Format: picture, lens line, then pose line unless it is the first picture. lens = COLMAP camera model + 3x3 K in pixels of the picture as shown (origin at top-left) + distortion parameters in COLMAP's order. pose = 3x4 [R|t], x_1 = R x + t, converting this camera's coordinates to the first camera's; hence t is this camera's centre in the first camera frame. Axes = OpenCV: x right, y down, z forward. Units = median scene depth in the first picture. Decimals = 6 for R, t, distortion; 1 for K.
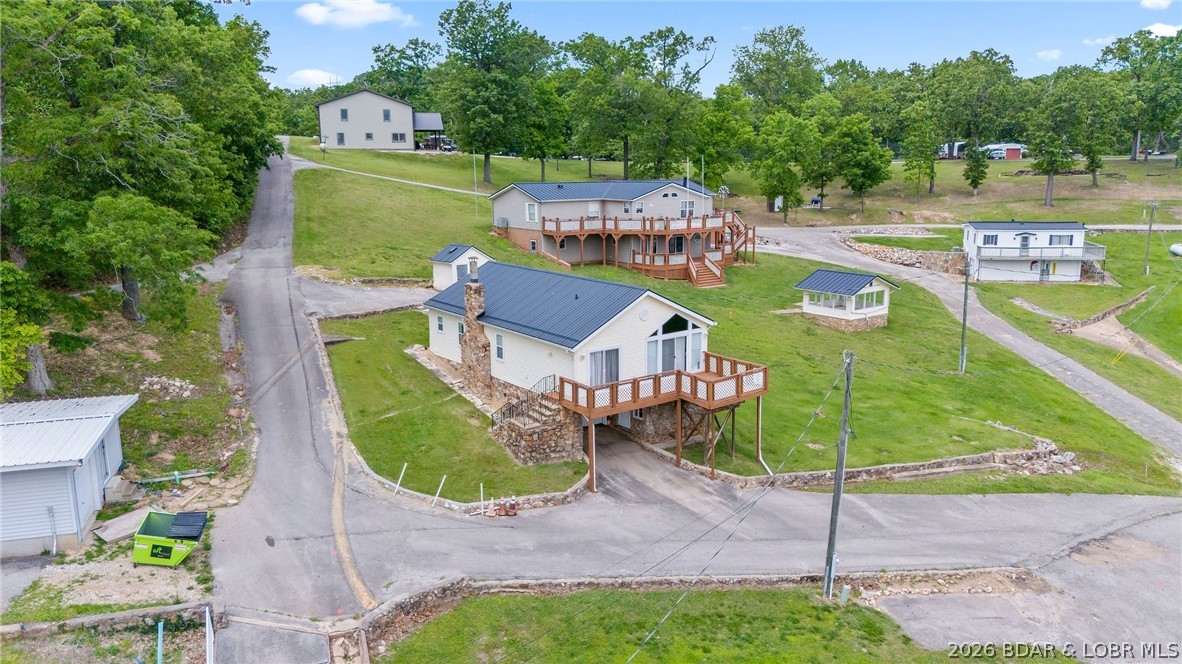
lens RADIAL K [[874.7, 0, 592.4], [0, 874.7, 333.5], [0, 0, 1]] dist [0.059917, -0.061829]
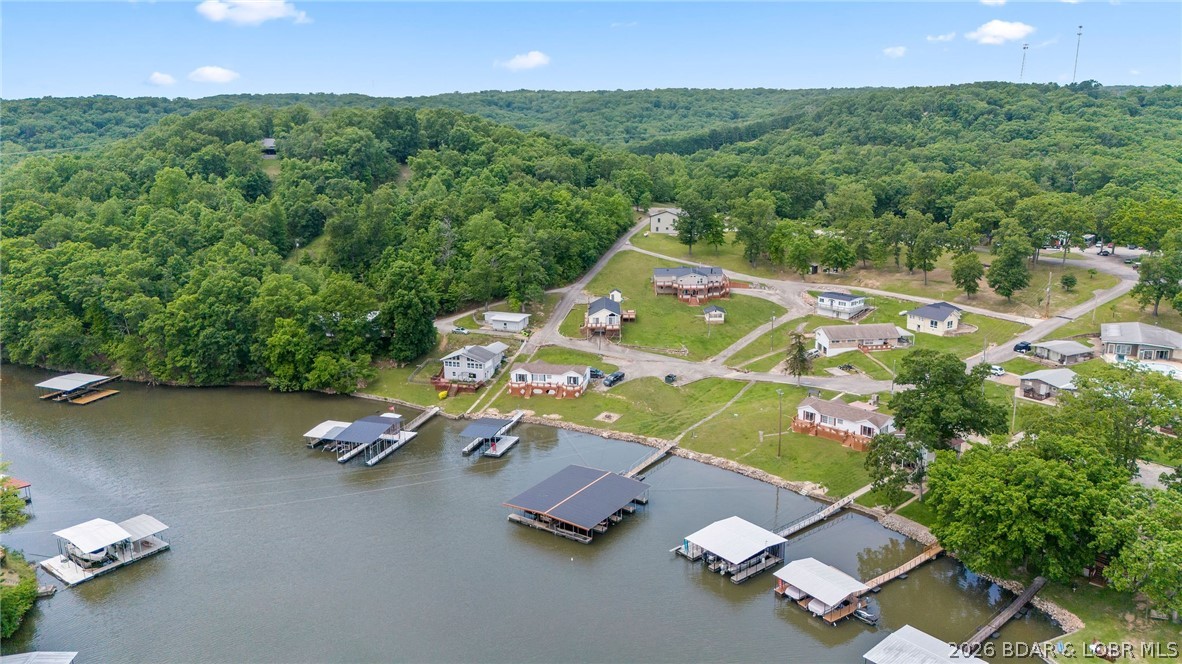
lens RADIAL K [[874.7, 0, 591.6], [0, 874.7, 327.5], [0, 0, 1]] dist [0.059917, -0.061829]
pose [[0.797953, 0.143309, -0.585435, 2.196129], [-0.109292, 0.989623, 0.093284, -0.293852], [0.592728, -0.010453, 0.805335, -2.386424]]
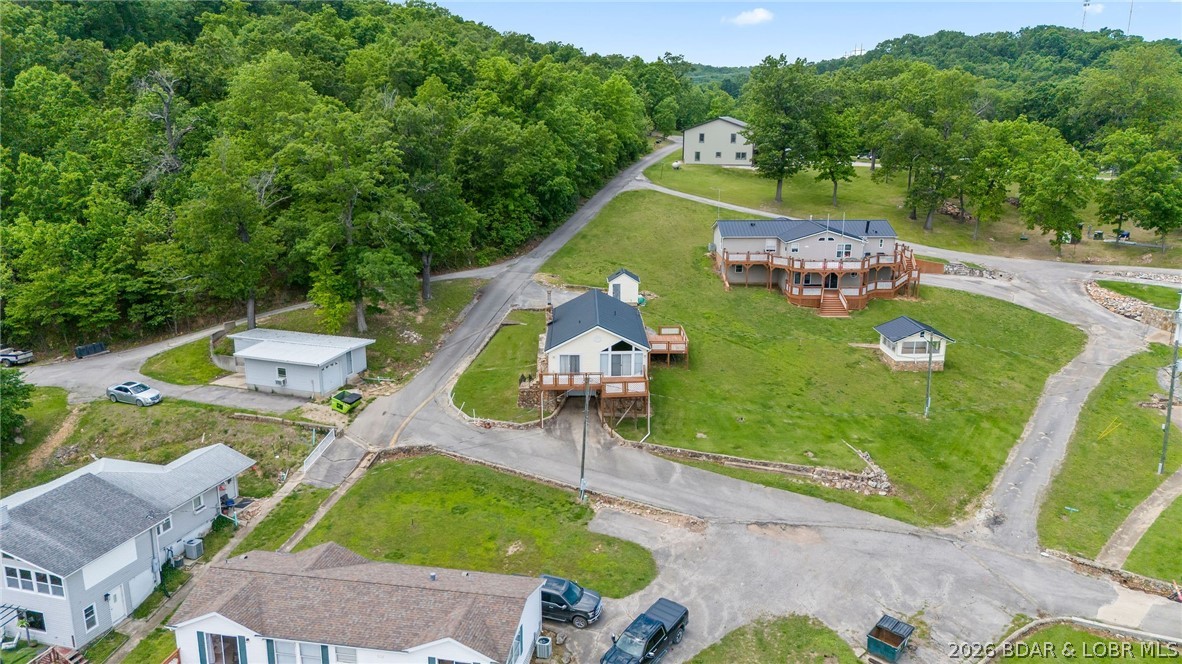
lens RADIAL K [[874.7, 0, 599.0], [0, 874.7, 337.1], [0, 0, 1]] dist [0.059917, -0.061829]
pose [[0.816310, 0.154848, -0.556471, 0.688300], [-0.119589, 0.987830, 0.099451, -0.132059], [0.565099, -0.014635, 0.824893, -0.296615]]
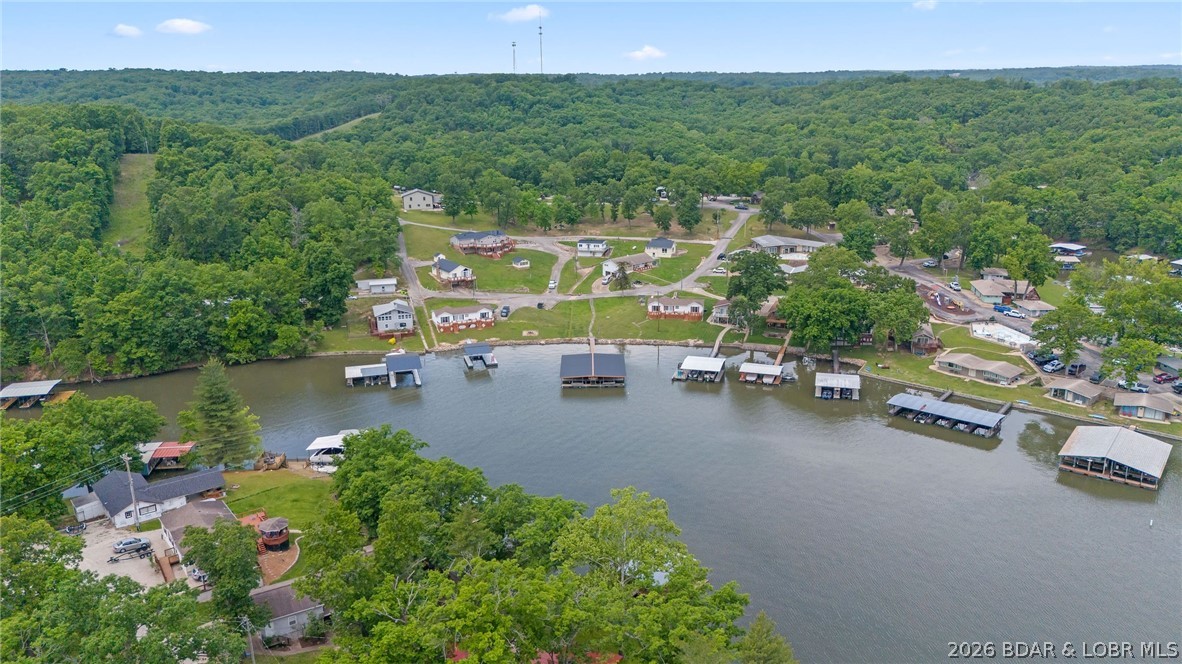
lens RADIAL K [[874.7, 0, 596.0], [0, 874.7, 340.4], [0, 0, 1]] dist [0.059917, -0.061829]
pose [[0.999254, 0.007764, -0.037833, 0.983888], [-0.004223, 0.995677, 0.092792, -0.071287], [0.038389, -0.092563, 0.994967, -4.204654]]
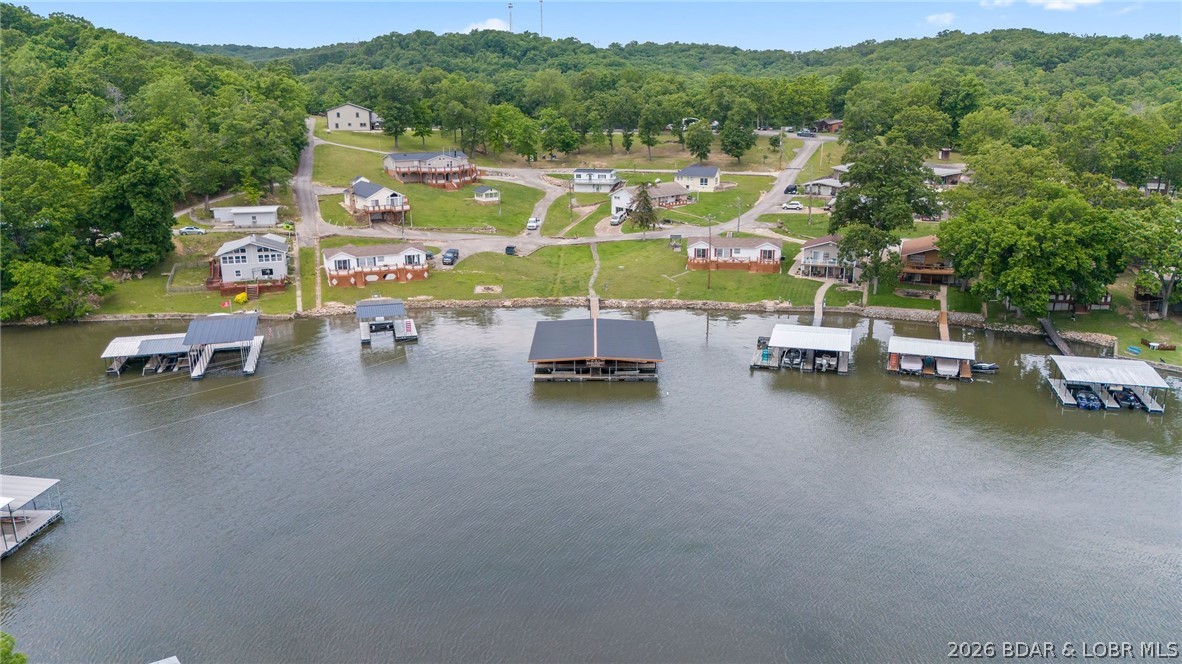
lens RADIAL K [[874.7, 0, 595.9], [0, 874.7, 341.5], [0, 0, 1]] dist [0.059917, -0.061829]
pose [[0.999027, 0.017118, -0.040651, 0.909673], [-0.013322, 0.995681, 0.091878, 0.211548], [0.042048, -0.091247, 0.994940, -2.409054]]
